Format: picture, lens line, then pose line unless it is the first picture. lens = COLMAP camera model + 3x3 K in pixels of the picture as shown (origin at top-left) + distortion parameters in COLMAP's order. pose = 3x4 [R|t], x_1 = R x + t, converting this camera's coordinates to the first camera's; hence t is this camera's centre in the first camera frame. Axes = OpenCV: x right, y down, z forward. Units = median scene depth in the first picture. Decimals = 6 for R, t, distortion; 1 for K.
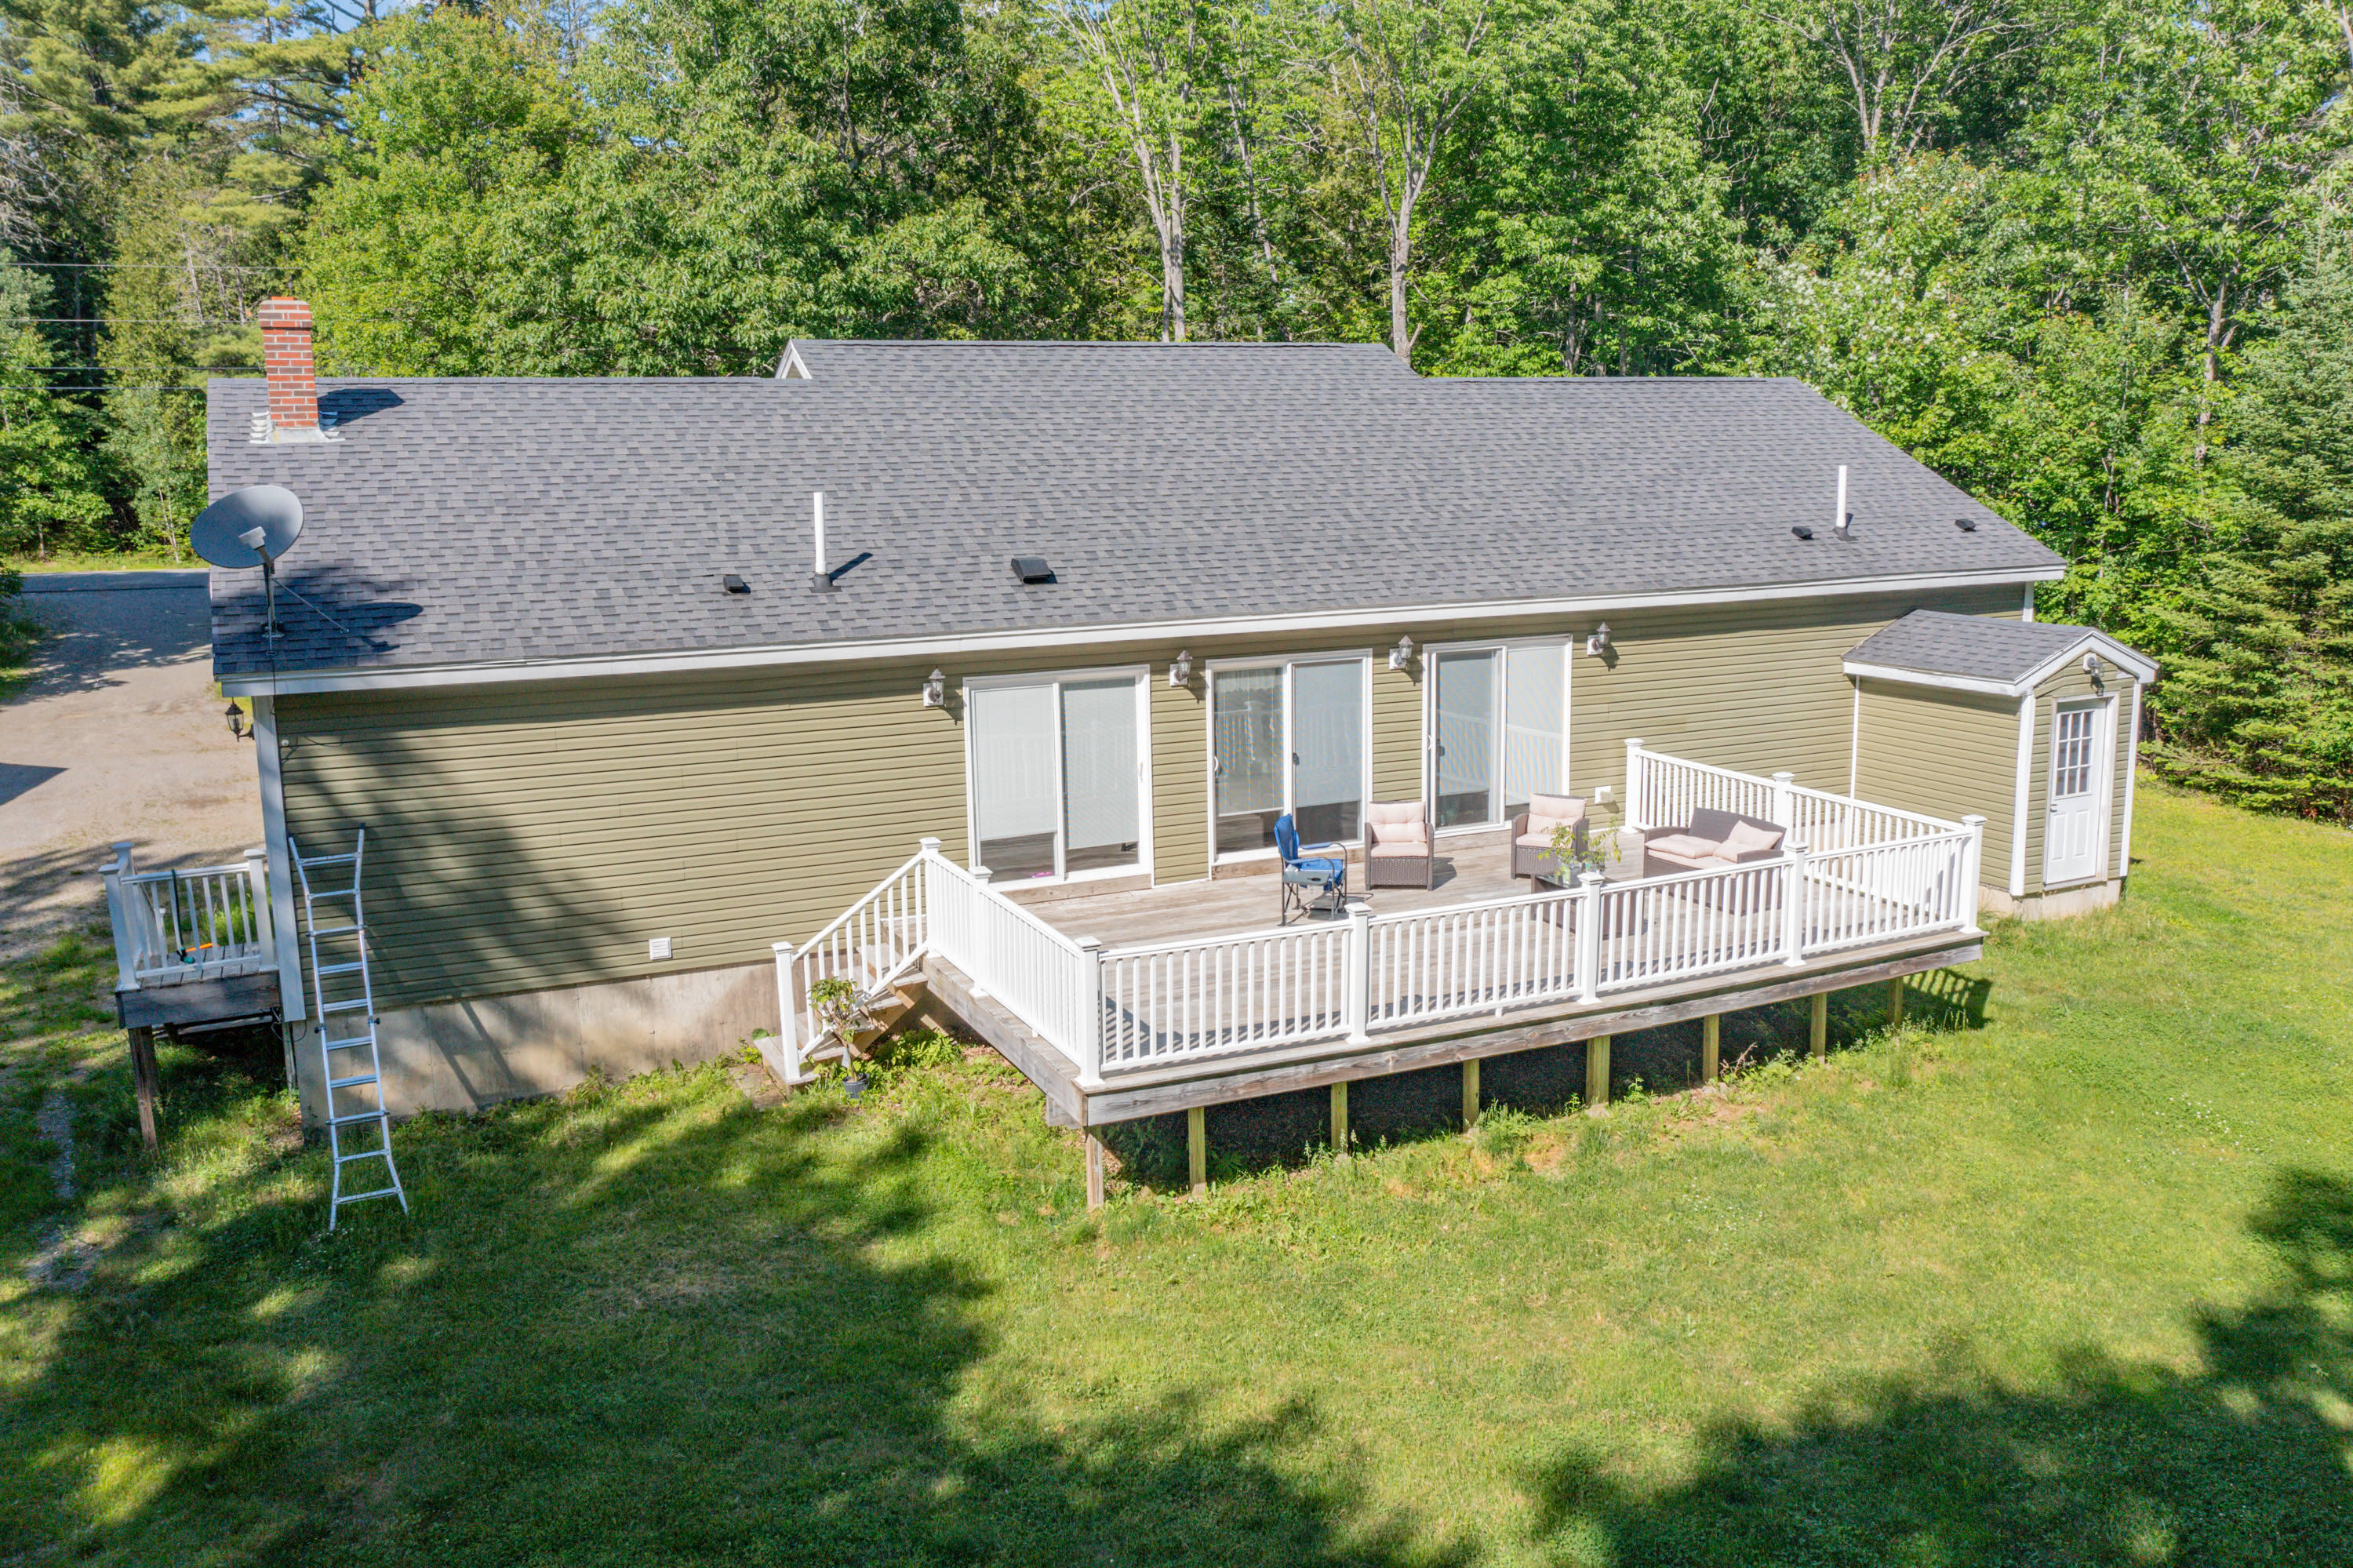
lens RADIAL K [[1863.4, 0, 1176.5], [0, 1863.4, 784.0], [0, 0, 1]] dist [-0.011652, -0.008758]
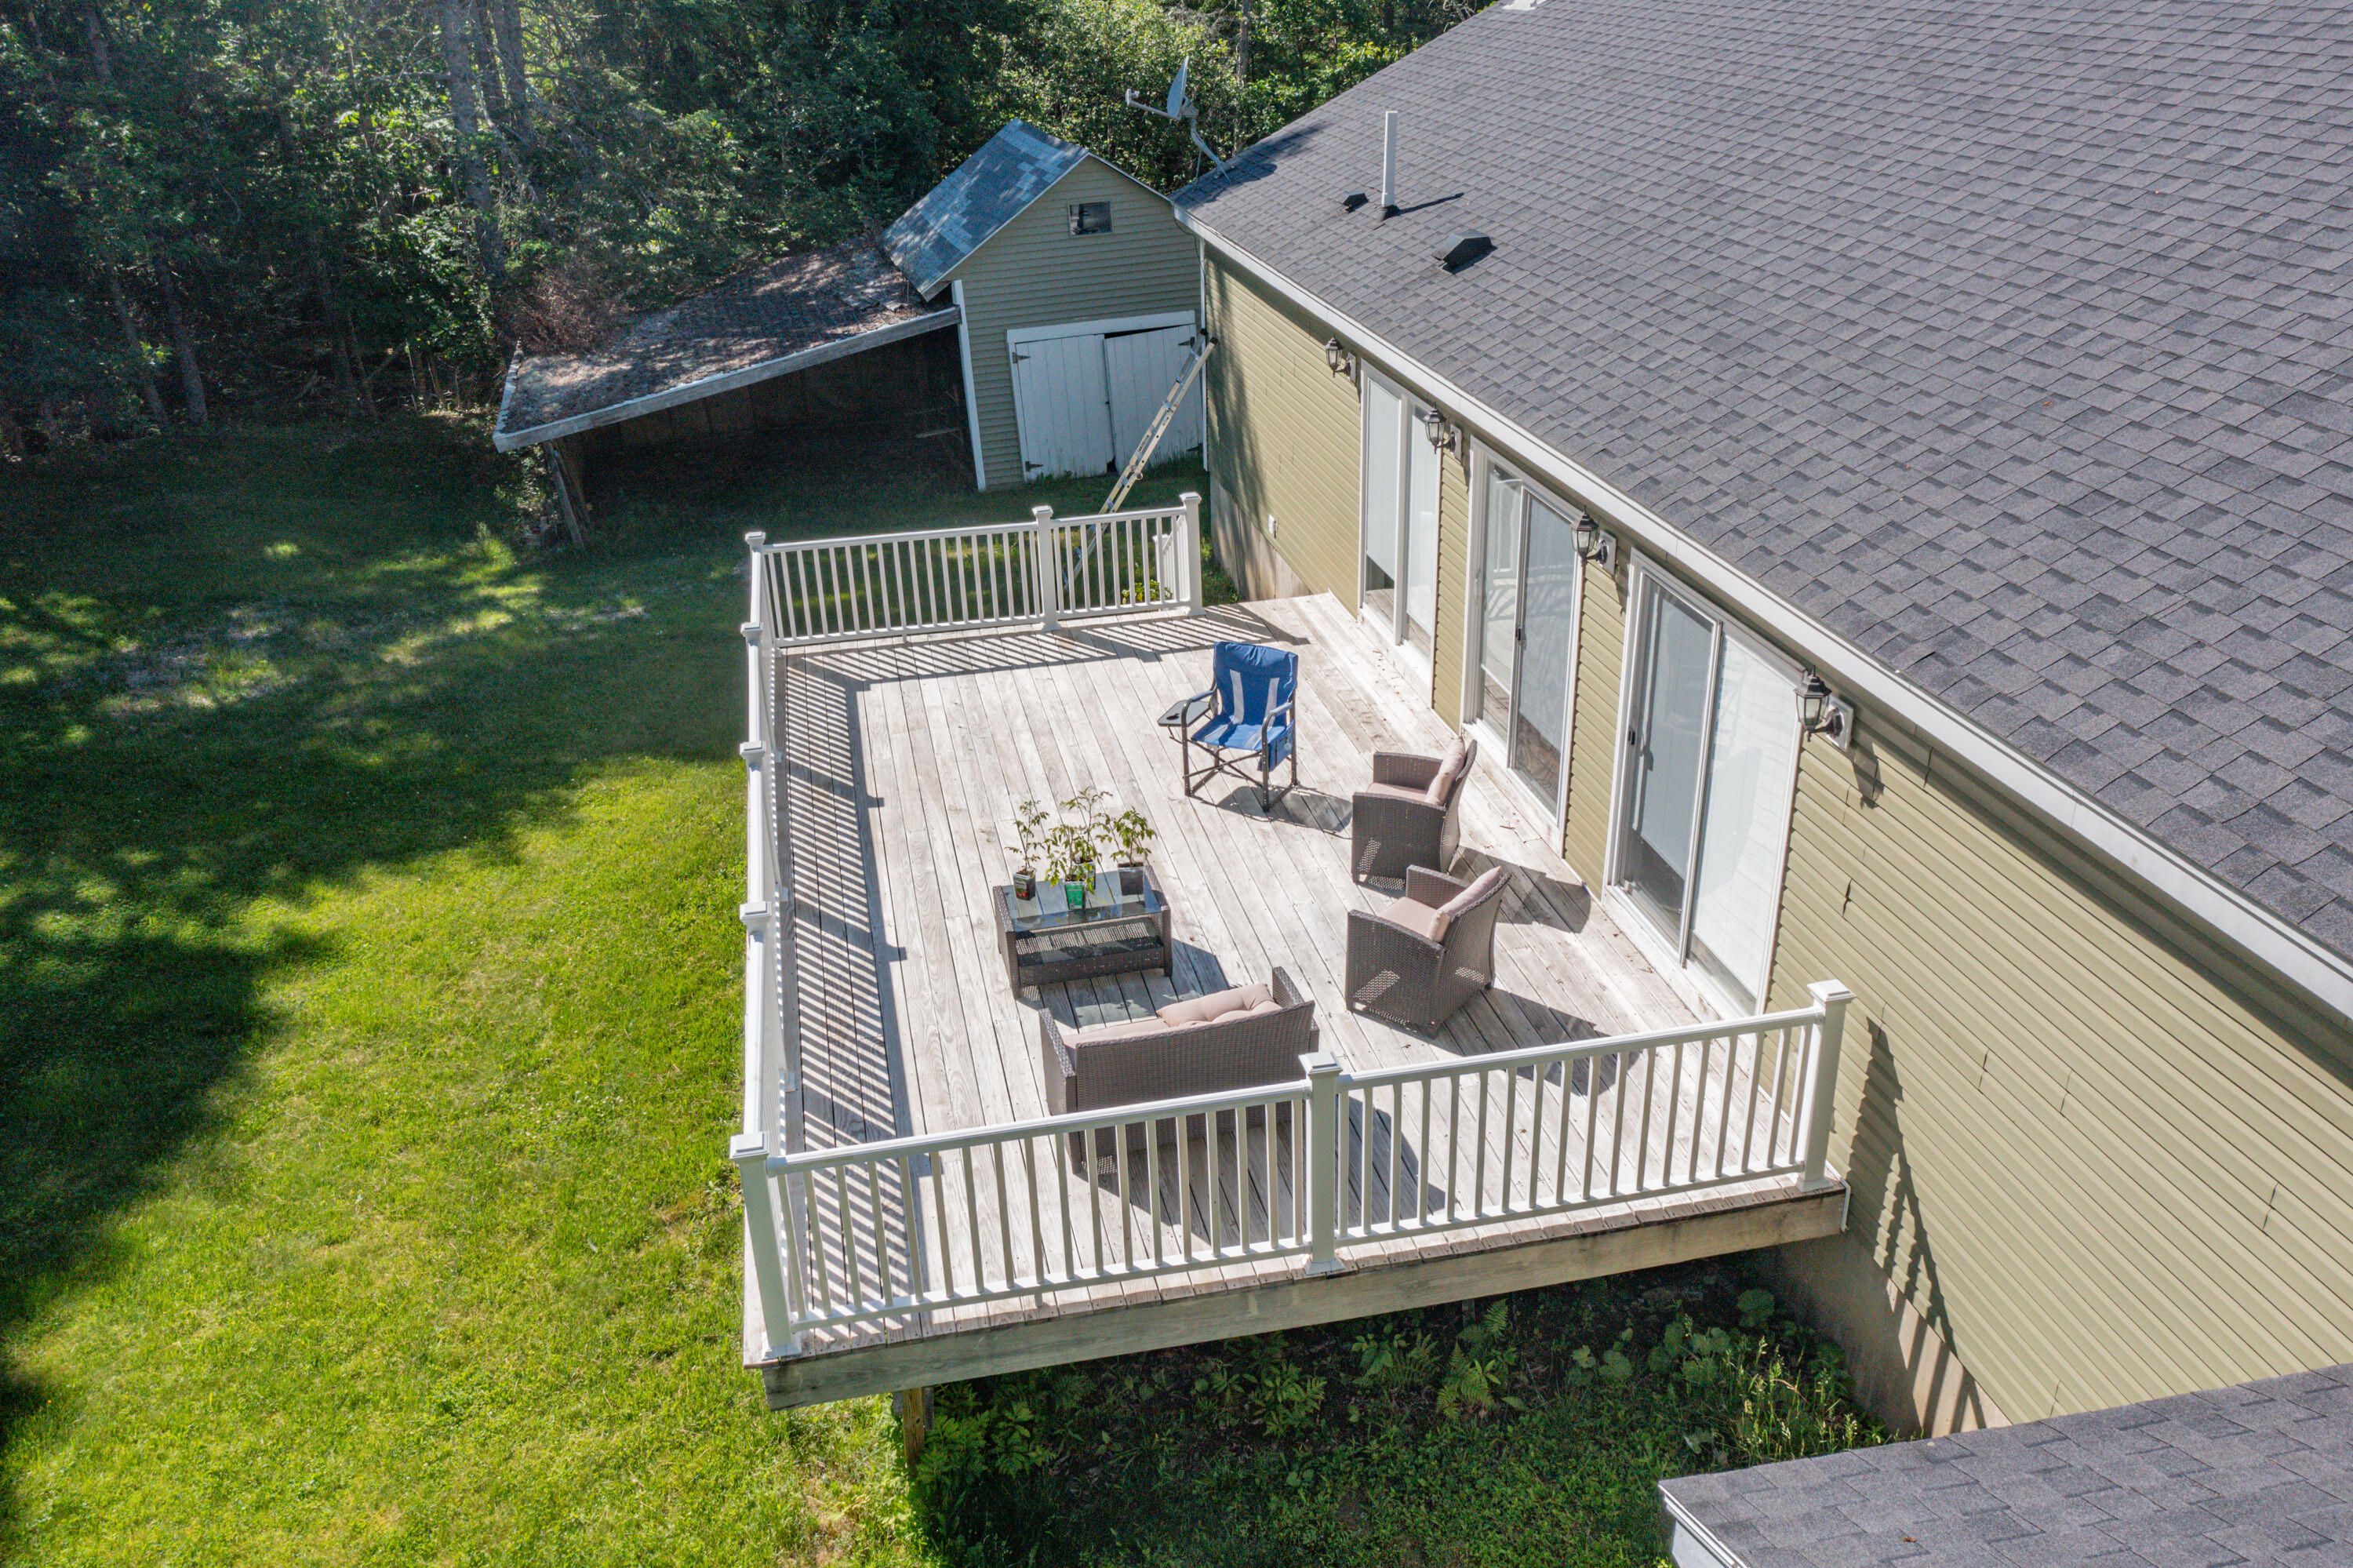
lens RADIAL K [[1863.4, 0, 1176.5], [0, 1863.4, 784.0], [0, 0, 1]] dist [-0.011652, -0.008758]
pose [[-0.221443, 0.432382, -0.874076, 0.763787], [-0.145634, 0.871614, 0.468060, -0.282595], [0.964238, 0.230943, -0.130043, 1.122158]]
